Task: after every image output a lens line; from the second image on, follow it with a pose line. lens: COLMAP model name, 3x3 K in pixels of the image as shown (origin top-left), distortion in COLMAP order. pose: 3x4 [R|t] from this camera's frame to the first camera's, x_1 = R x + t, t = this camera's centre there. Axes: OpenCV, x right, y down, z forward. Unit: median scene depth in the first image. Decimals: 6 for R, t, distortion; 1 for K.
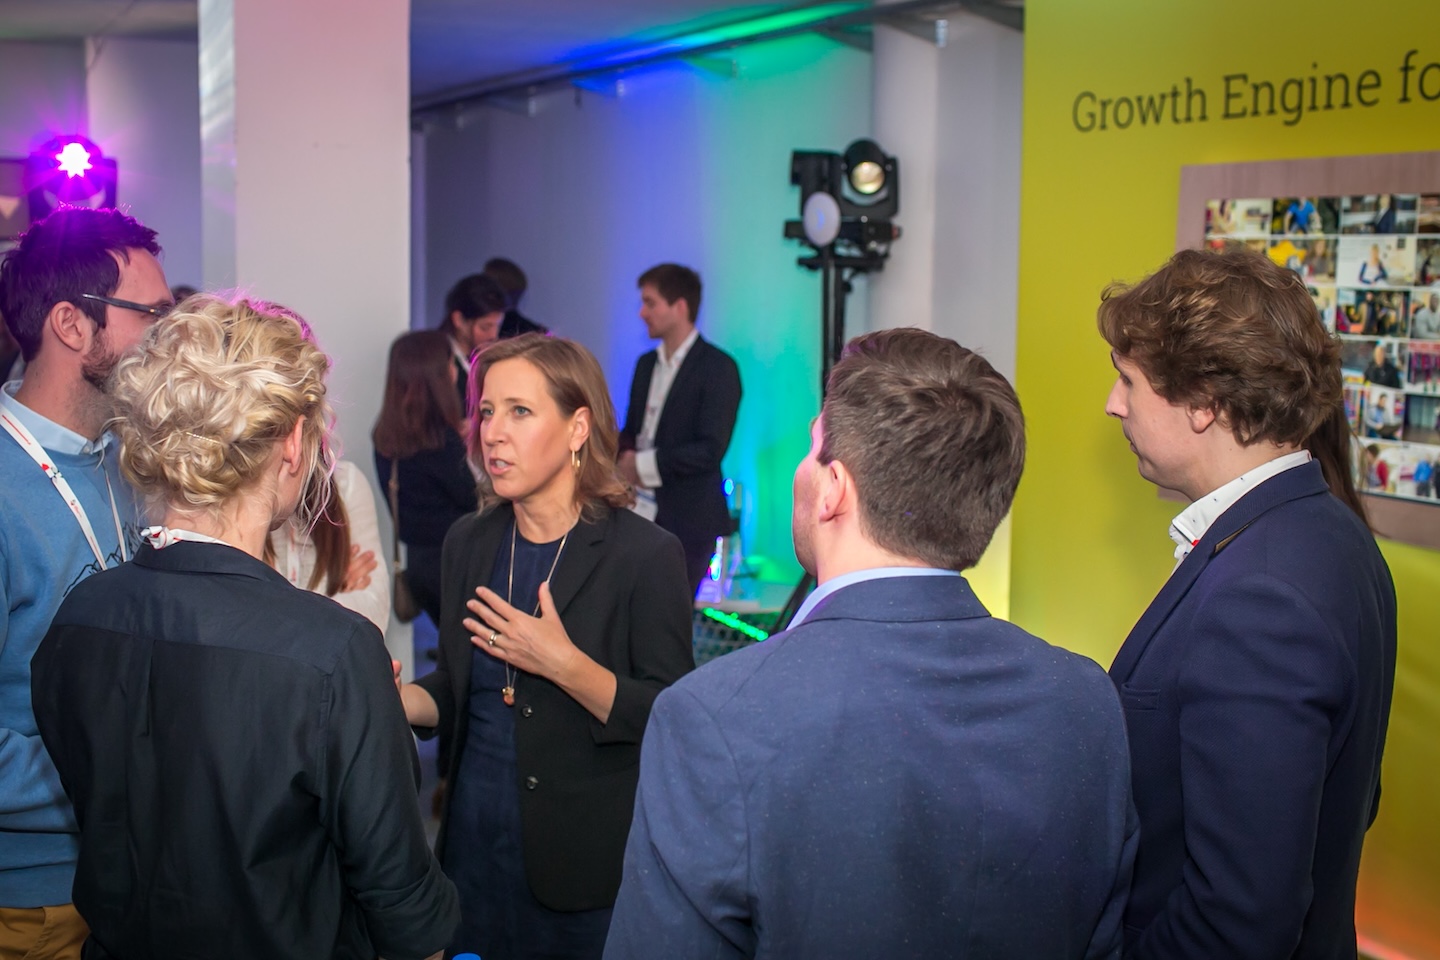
lens RADIAL K [[1550.7, 0, 719.1], [0, 1550.7, 450.2], [0, 0, 1]] dist [-0.023436, 0.352290]
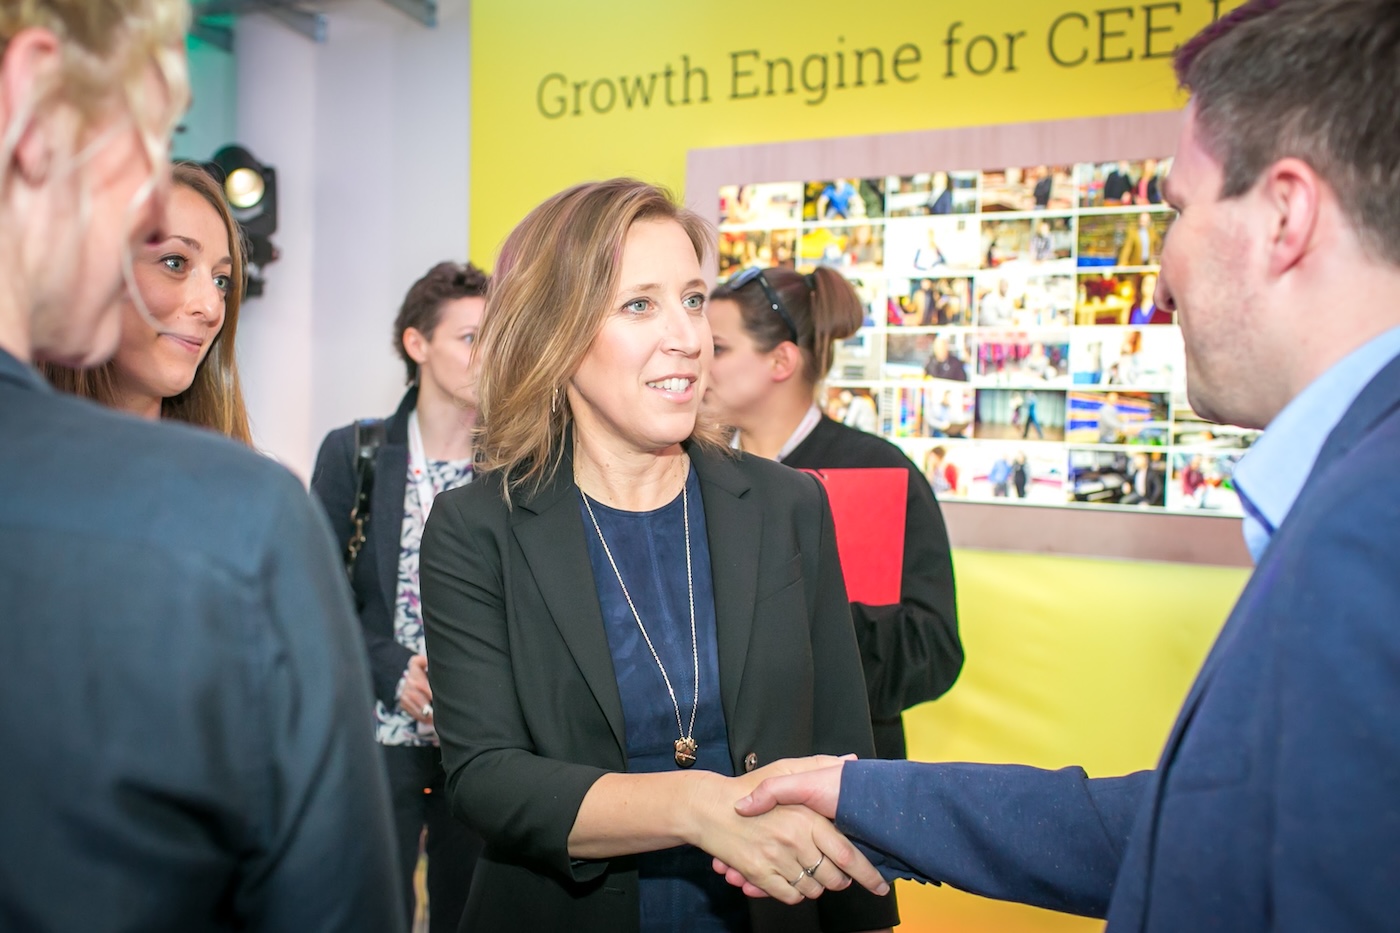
lens RADIAL K [[1507.6, 0, 699.2], [0, 1507.6, 437.6], [0, 0, 1]] dist [-0.023436, 0.352290]
pose [[0.895061, -0.019388, 0.445522, -0.096267], [0.046725, 0.997633, -0.050456, 0.028950], [-0.443489, 0.065978, 0.893848, 0.271230]]
